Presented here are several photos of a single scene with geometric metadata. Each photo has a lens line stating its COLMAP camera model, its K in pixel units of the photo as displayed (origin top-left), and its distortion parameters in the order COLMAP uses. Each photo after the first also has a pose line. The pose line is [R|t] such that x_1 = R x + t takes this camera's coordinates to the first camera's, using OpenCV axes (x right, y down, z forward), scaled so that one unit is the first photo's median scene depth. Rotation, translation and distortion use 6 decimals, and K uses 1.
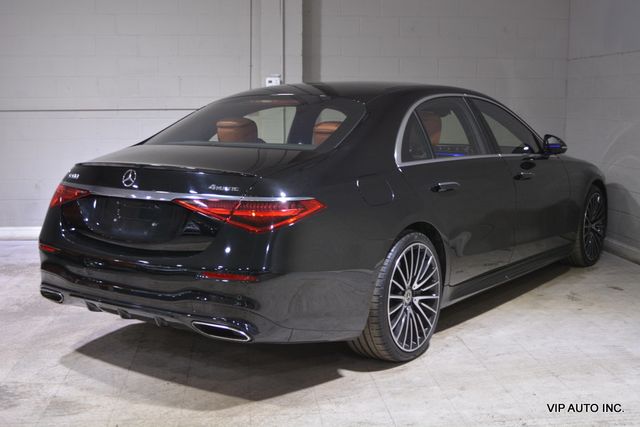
lens RADIAL K [[815.9, 0, 317.1], [0, 815.9, 215.7], [0, 0, 1]] dist [-0.048026, 0.000000]
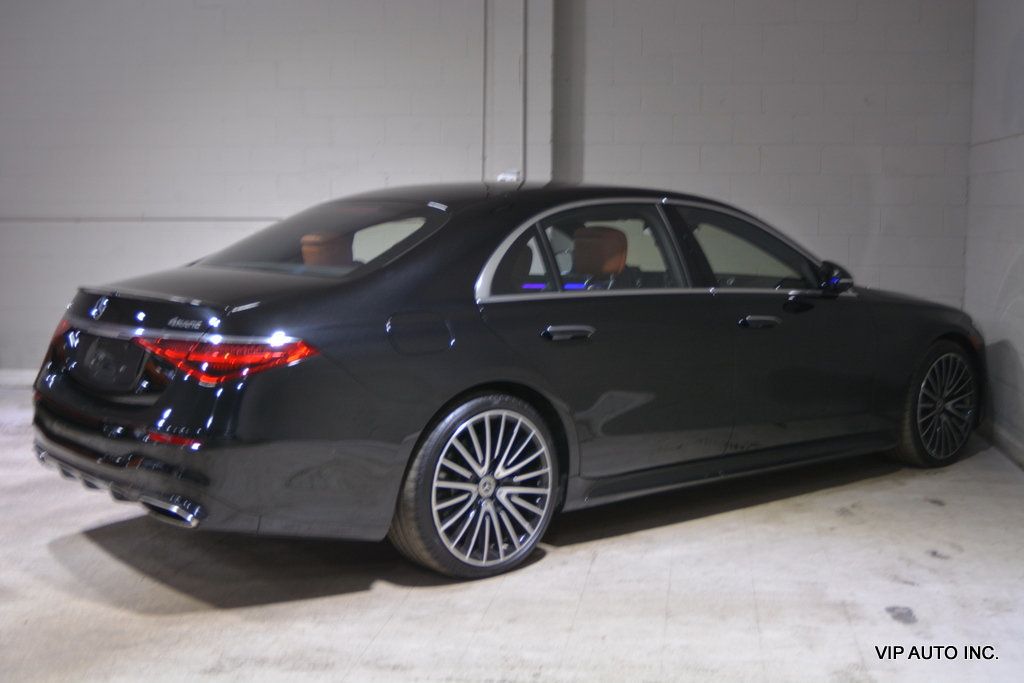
lens RADIAL K [[1224.5, 0, 512.0], [0, 1224.5, 348.4], [0, 0, 1]] dist [-0.066968, 0.000000]
pose [[0.968012, 0.031618, -0.248903, 0.349014], [-0.037758, 0.999088, -0.019929, 0.000251], [0.248046, 0.028690, 0.968323, -0.015741]]
